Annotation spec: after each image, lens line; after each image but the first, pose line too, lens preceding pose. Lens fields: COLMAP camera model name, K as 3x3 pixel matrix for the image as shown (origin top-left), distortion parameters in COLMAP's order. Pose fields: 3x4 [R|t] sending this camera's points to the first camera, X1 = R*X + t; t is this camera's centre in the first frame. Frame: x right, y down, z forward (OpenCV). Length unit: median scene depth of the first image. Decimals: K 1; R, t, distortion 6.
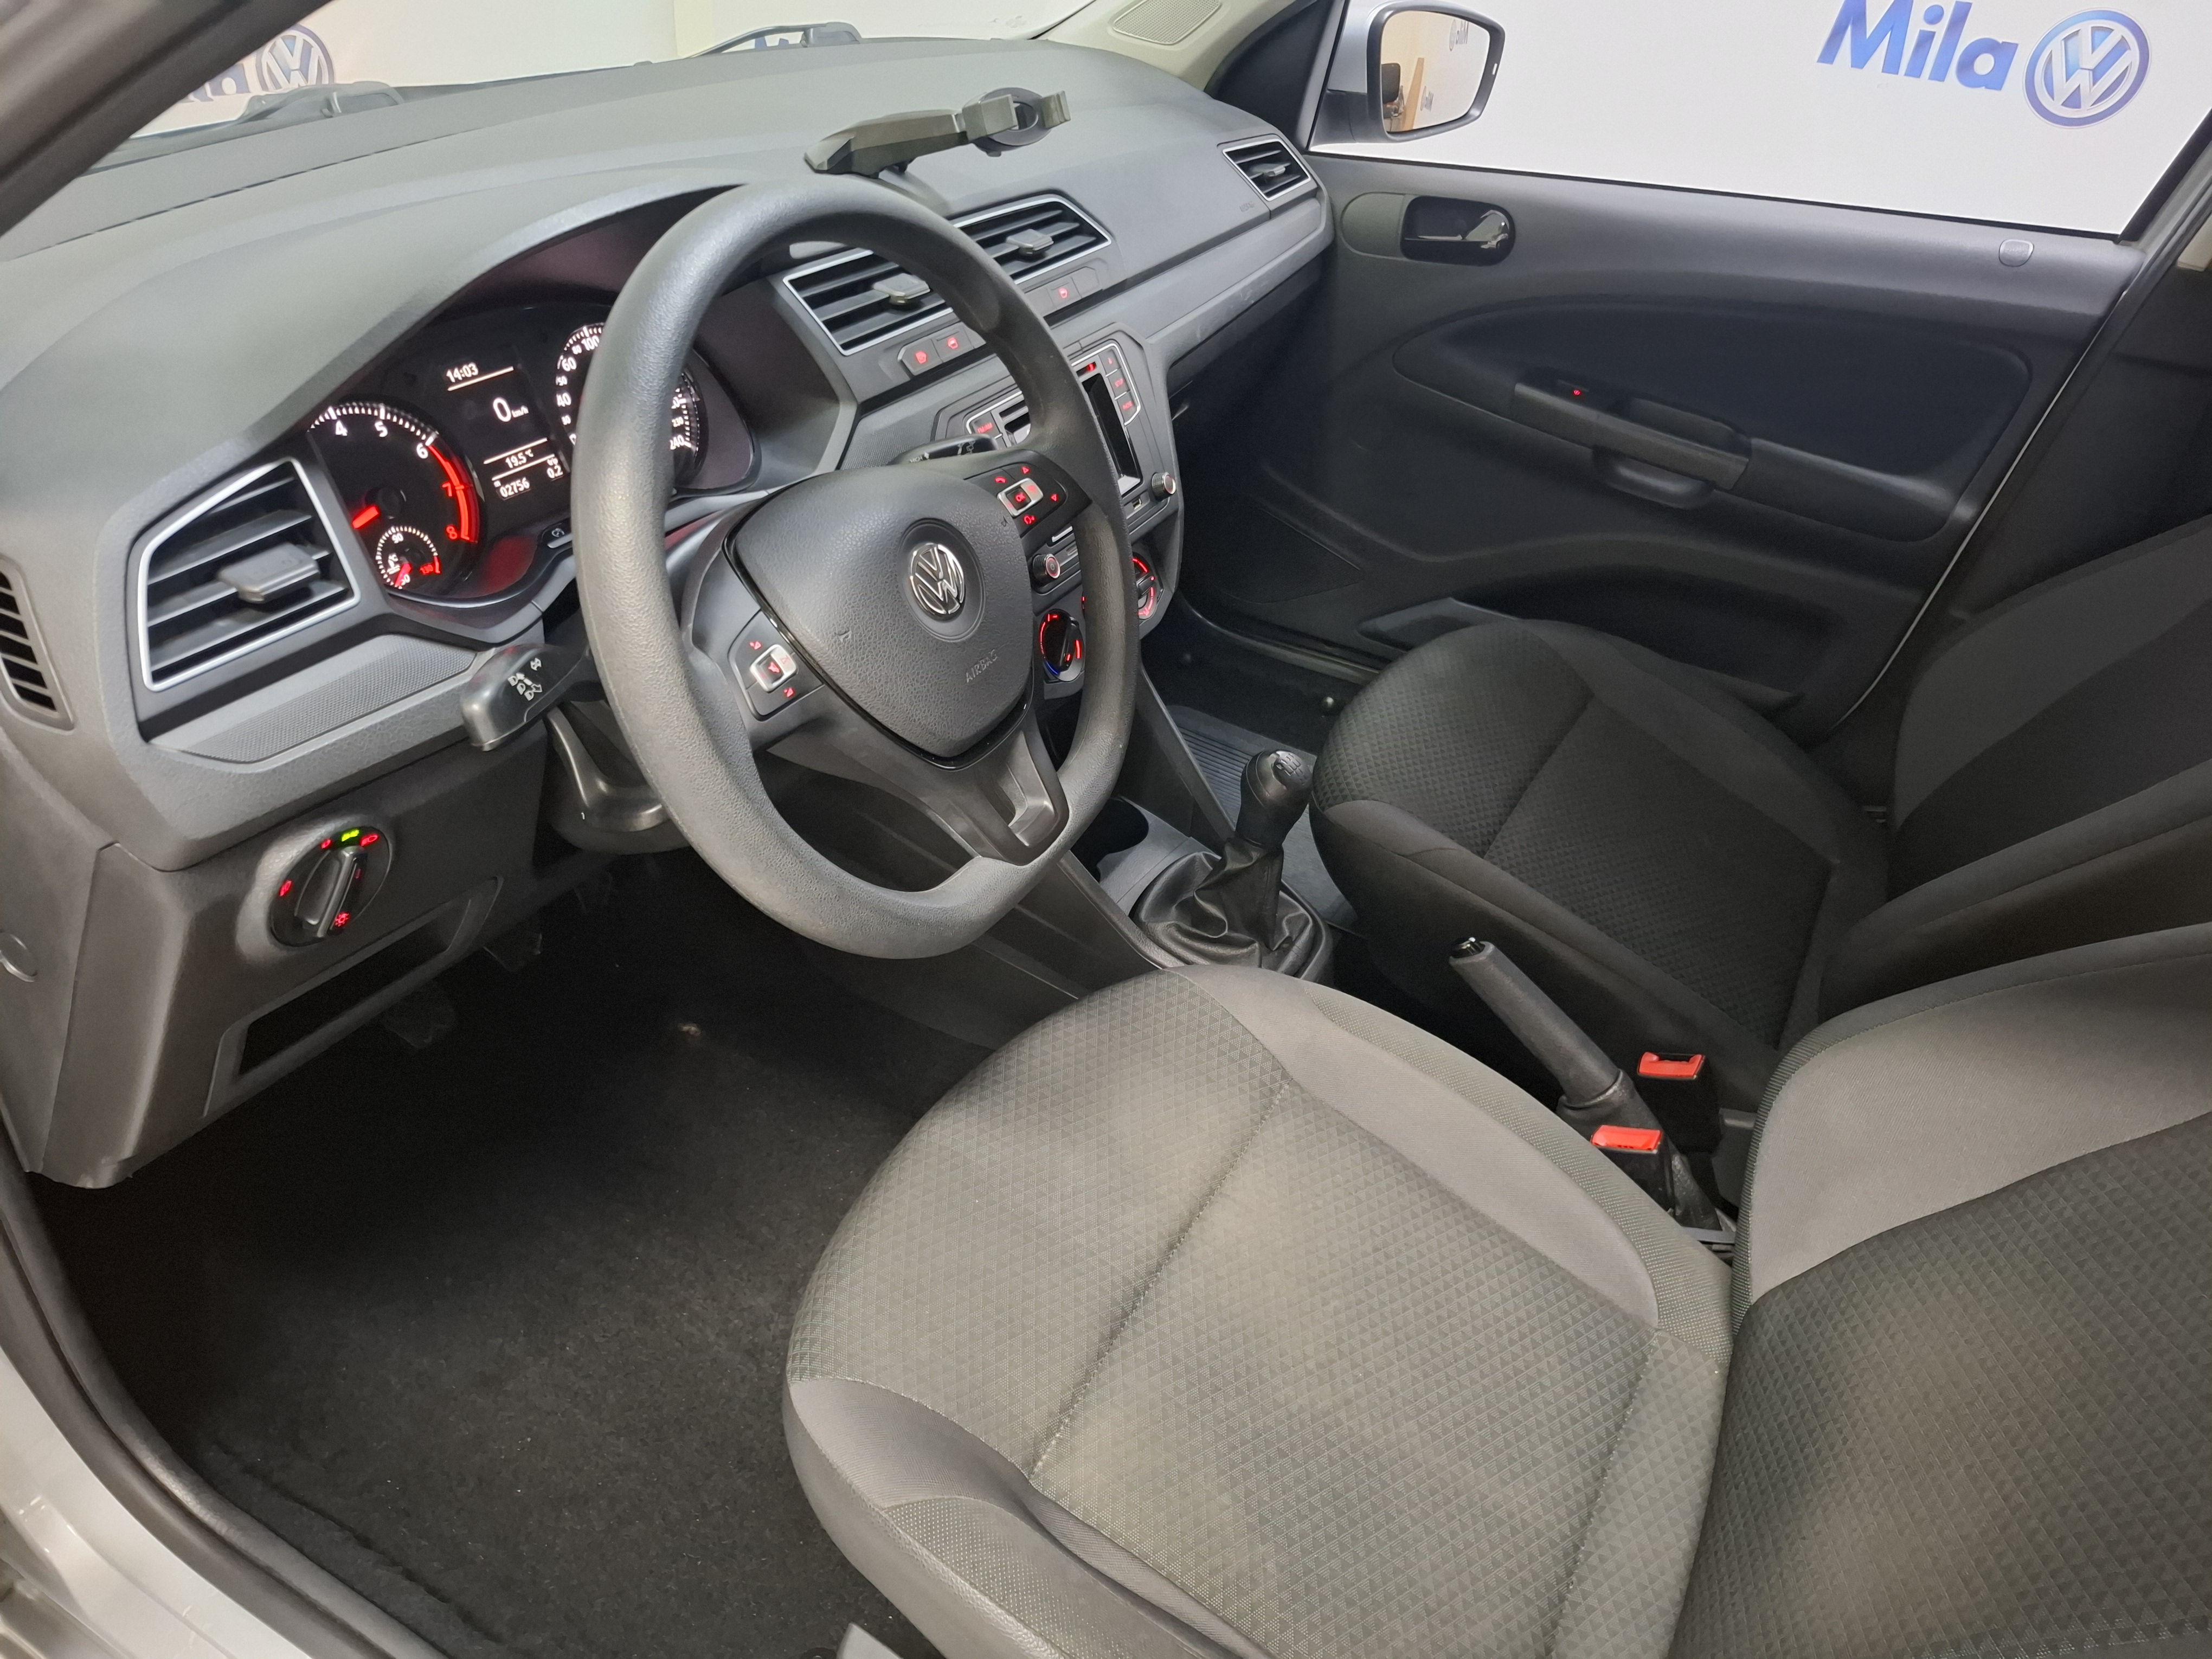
lens RADIAL K [[1597.4, 0, 1020.8], [0, 1597.4, 817.9], [0, 0, 1]] dist [0.074173, -0.110681]
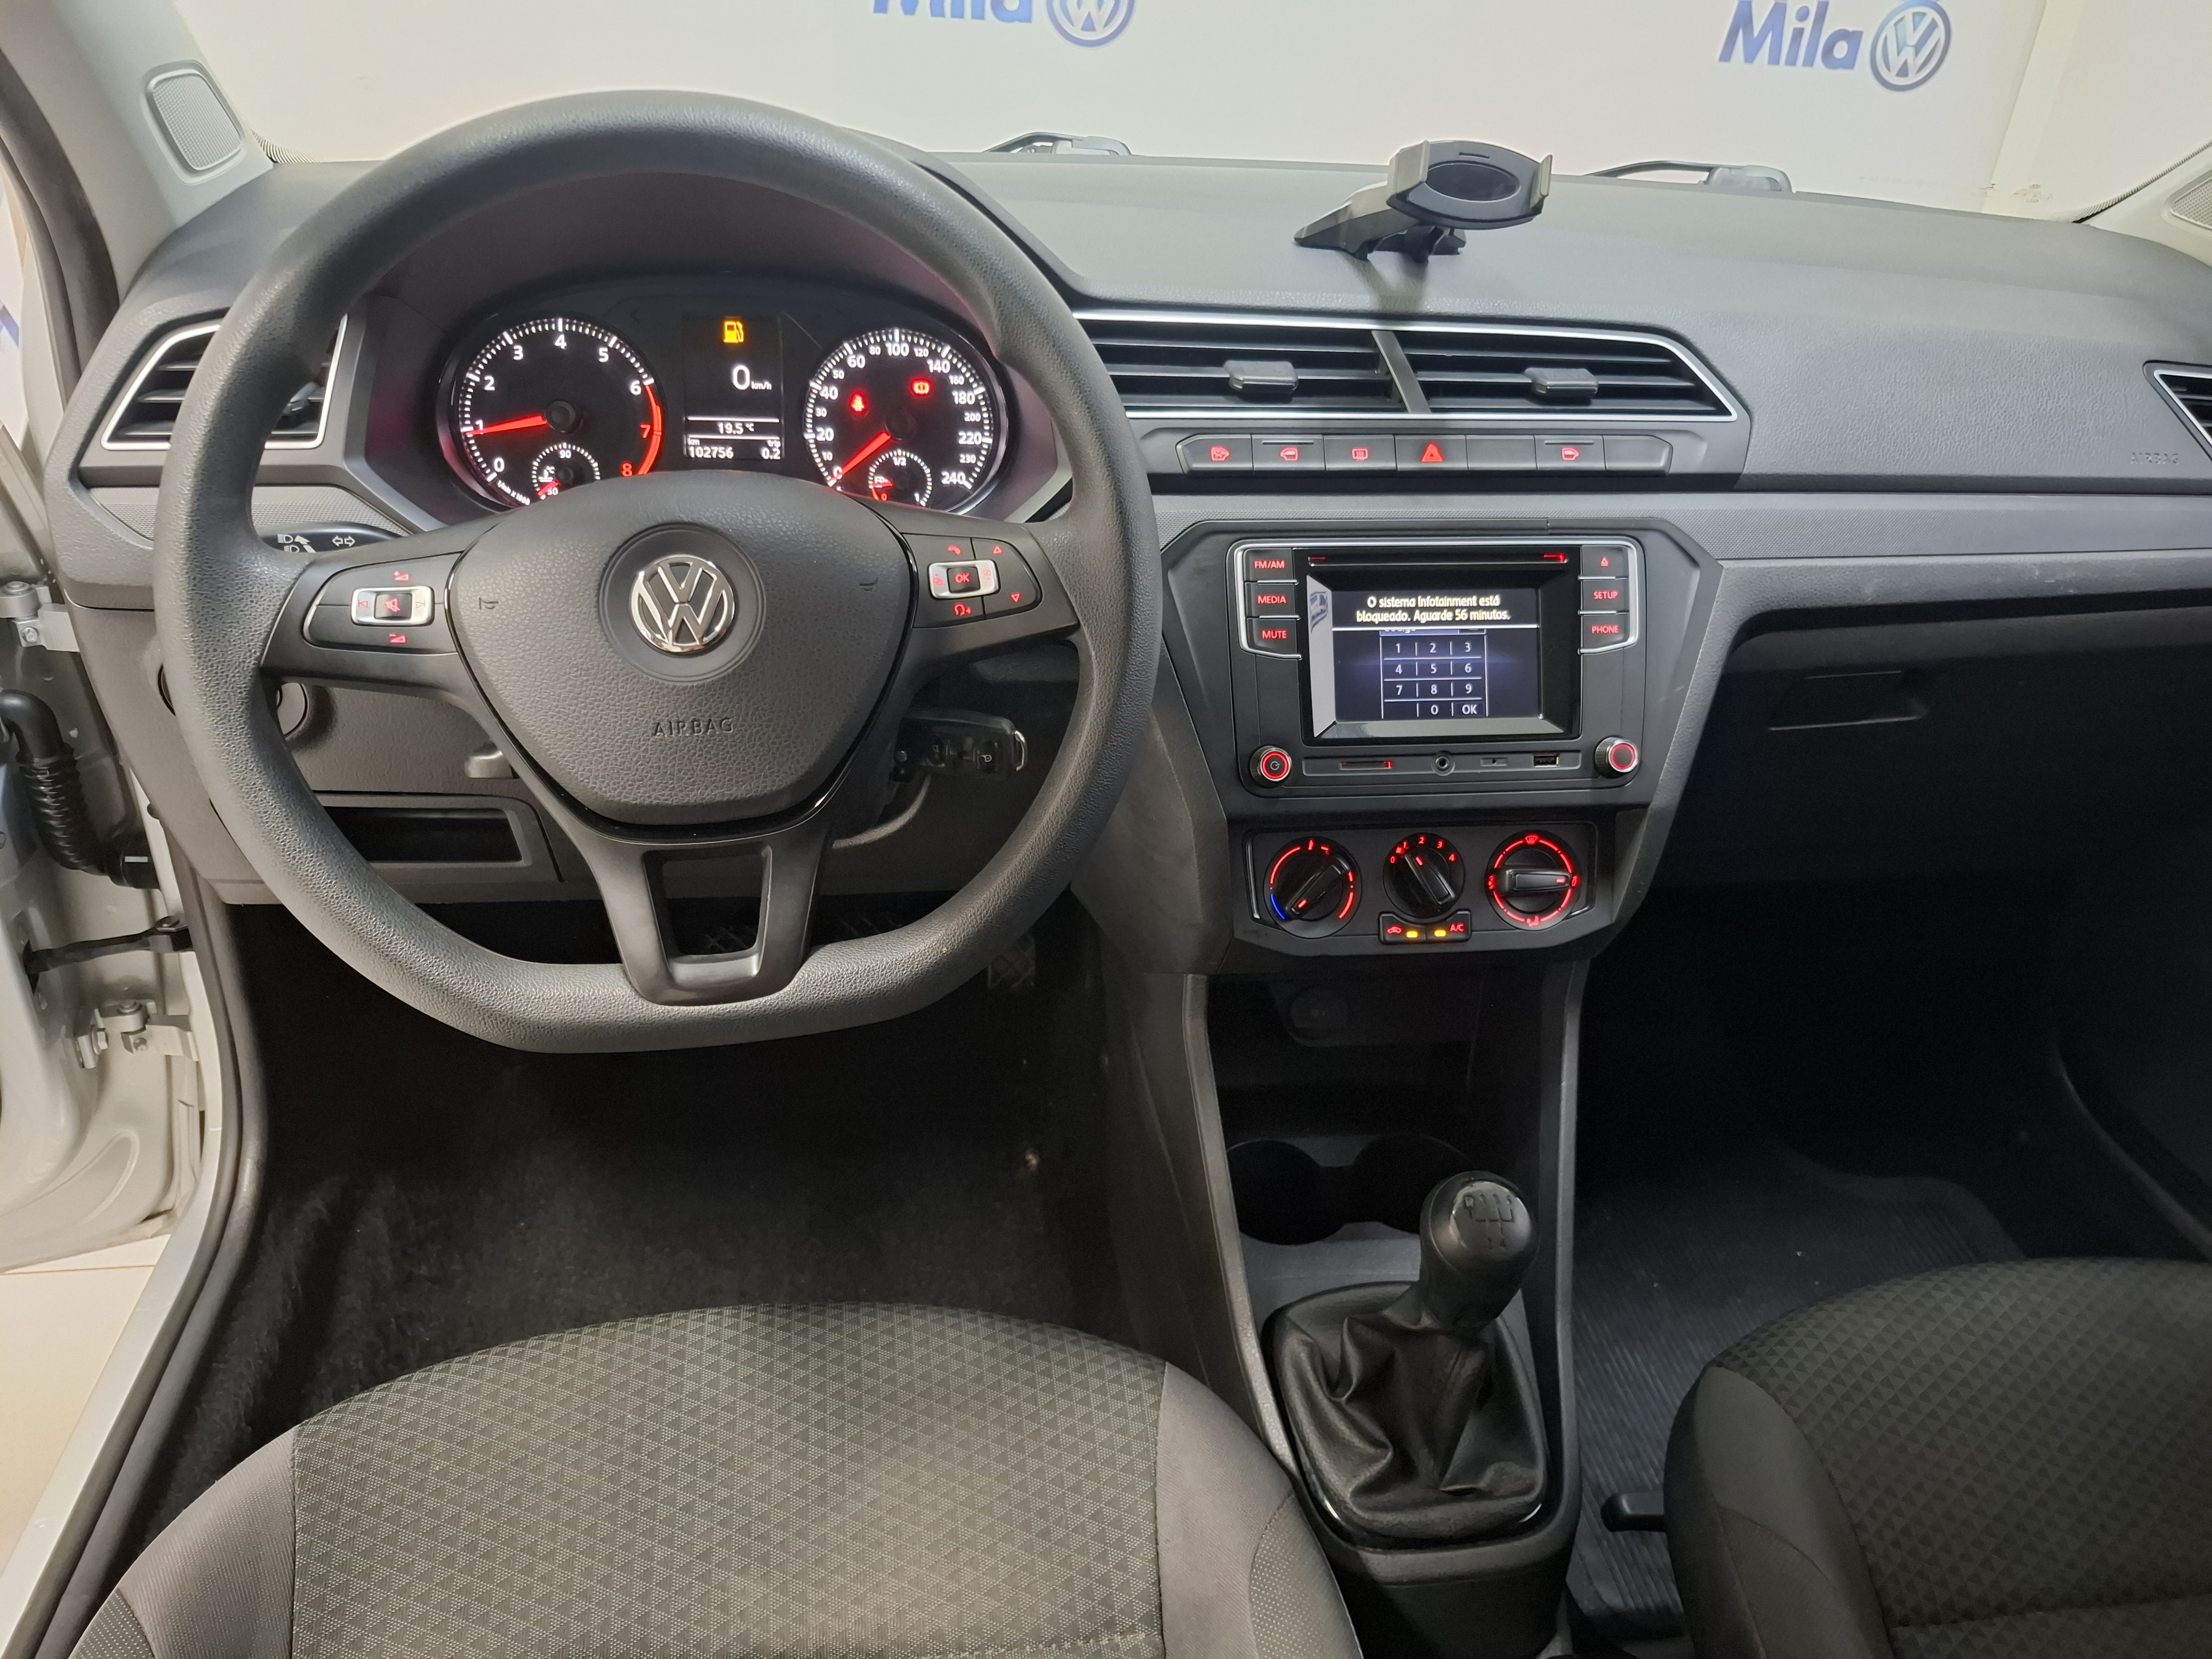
lens RADIAL K [[1503.1, 0, 1220.4], [0, 1503.1, 838.4], [0, 0, 1]] dist [0.082249, -0.086604]
pose [[0.605567, 0.351456, -0.713980, 0.592864], [-0.453509, 0.889657, 0.053286, -0.181772], [0.653925, 0.291528, 0.698136, 0.616947]]
